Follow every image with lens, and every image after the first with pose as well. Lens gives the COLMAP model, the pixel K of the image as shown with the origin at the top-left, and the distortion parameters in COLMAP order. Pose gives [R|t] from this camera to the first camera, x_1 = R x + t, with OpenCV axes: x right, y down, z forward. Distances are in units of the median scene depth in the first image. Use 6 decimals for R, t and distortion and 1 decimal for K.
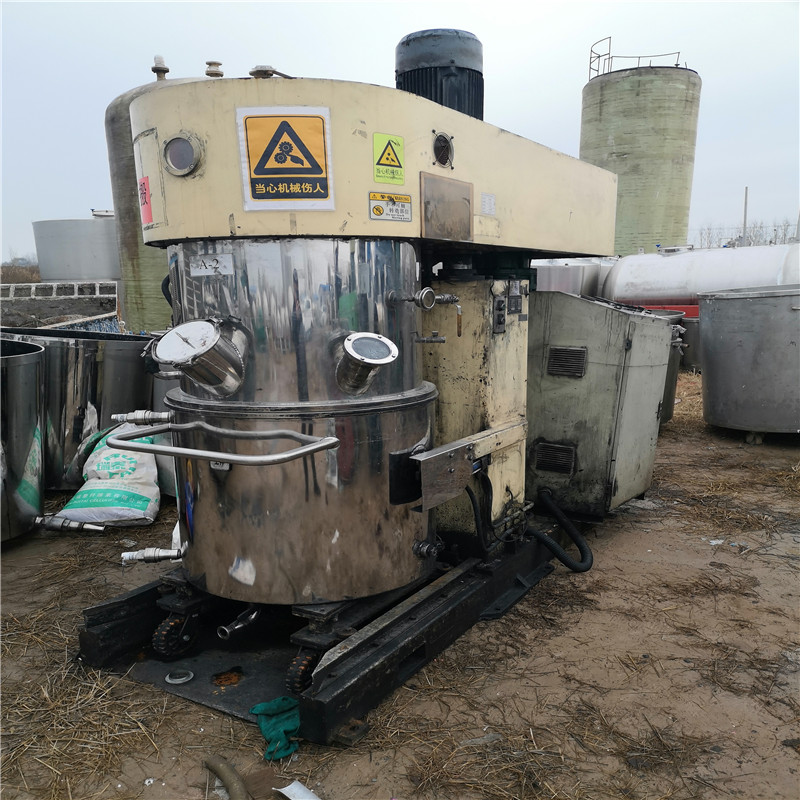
lens RADIAL K [[804.2, 0, 397.7], [0, 804.2, 370.0], [0, 0, 1]] dist [0.016016, -0.011034]
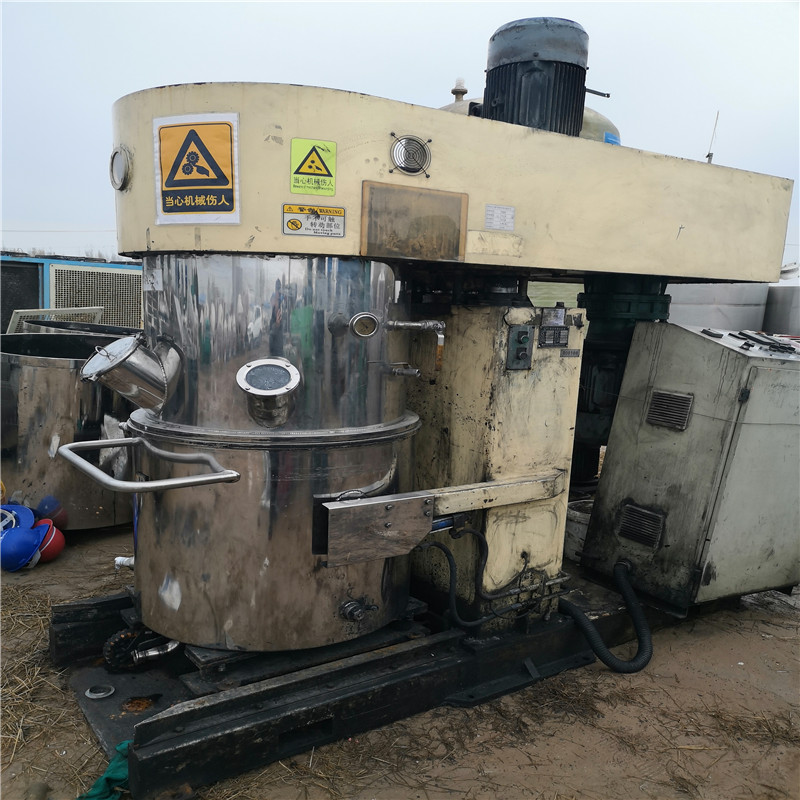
lens RADIAL K [[804.2, 0, 397.7], [0, 804.2, 370.0], [0, 0, 1]] dist [0.016016, -0.011034]
pose [[0.915543, 0.071721, -0.395774, 0.385738], [-0.079031, 0.996870, -0.002172, -0.037610], [0.394379, 0.033267, 0.918346, 0.195146]]
